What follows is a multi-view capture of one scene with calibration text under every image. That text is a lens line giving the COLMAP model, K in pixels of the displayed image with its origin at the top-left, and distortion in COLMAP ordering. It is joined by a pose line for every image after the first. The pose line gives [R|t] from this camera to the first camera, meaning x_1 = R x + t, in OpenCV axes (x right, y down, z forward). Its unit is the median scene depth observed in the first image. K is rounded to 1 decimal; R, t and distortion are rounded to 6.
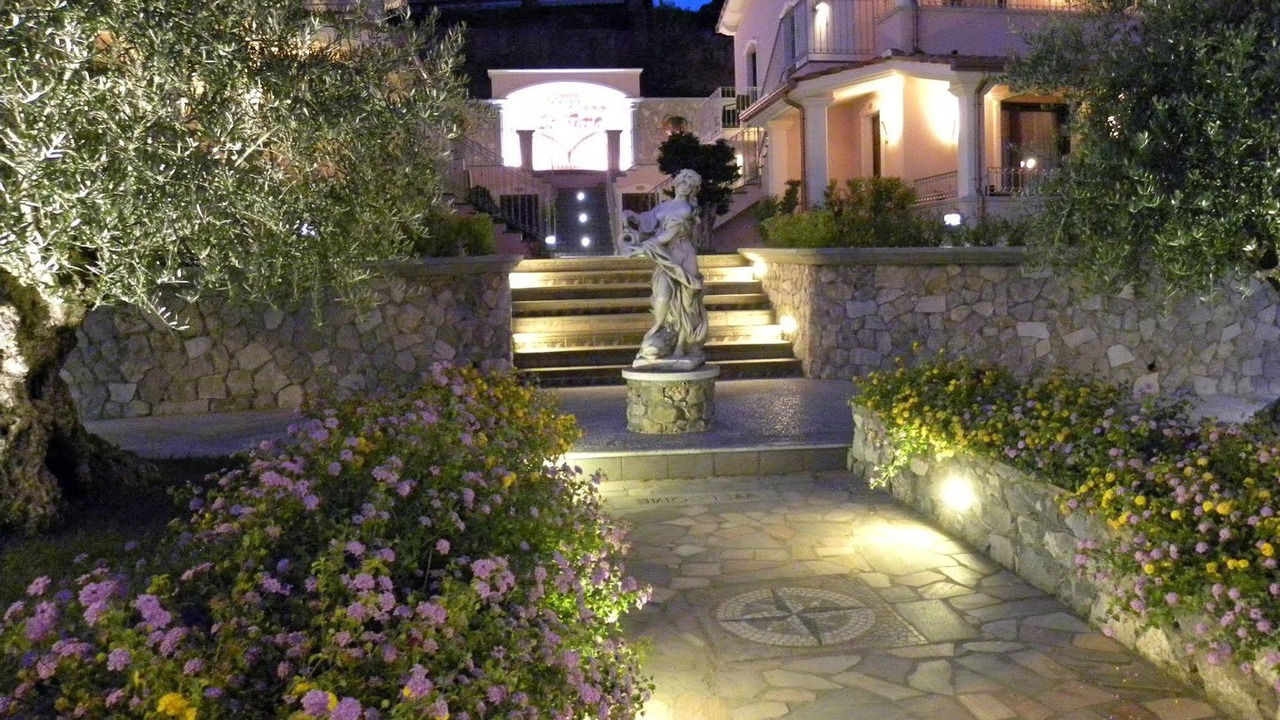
lens RADIAL K [[942.9, 0, 640.0], [0, 942.9, 360.0], [0, 0, 1]] dist [-0.119052, 0.000335]
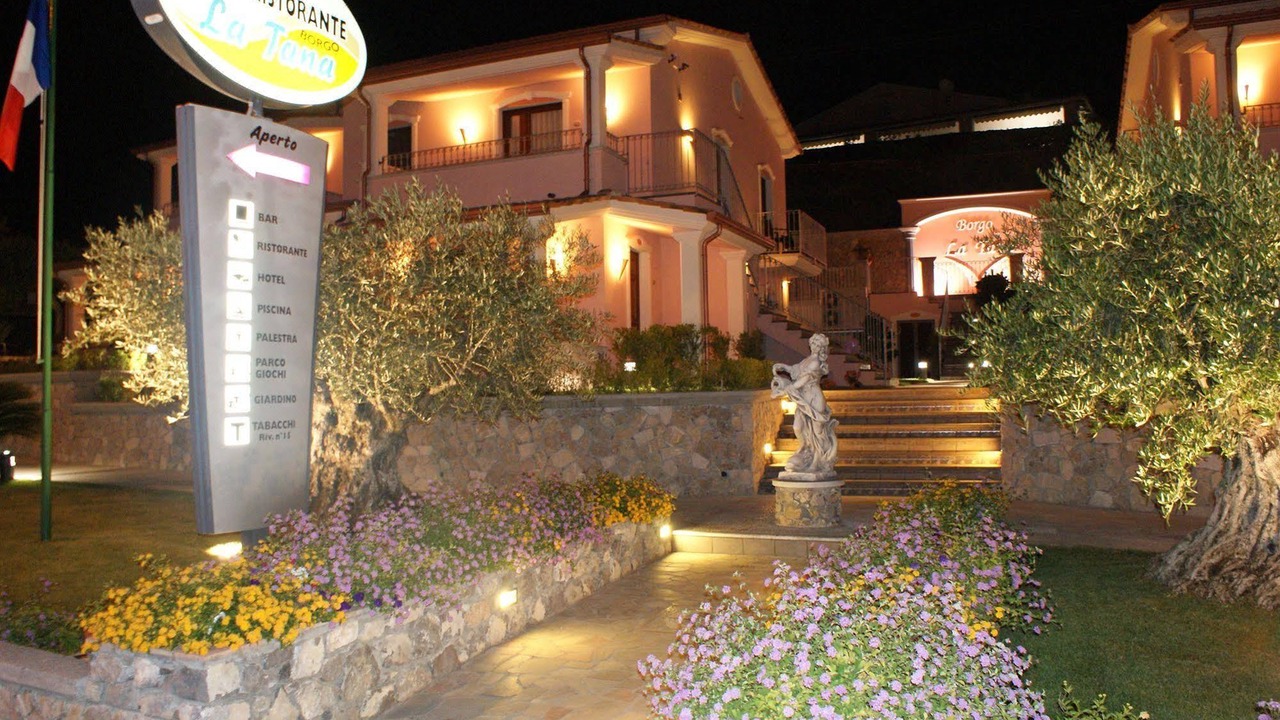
lens RADIAL K [[942.9, 0, 640.0], [0, 942.9, 360.0], [0, 0, 1]] dist [-0.119052, 0.000335]
pose [[0.890836, -0.003016, -0.454316, 0.320206], [-0.053368, 0.992360, -0.111235, 0.000861], [0.451180, 0.123338, 0.883869, -0.237384]]
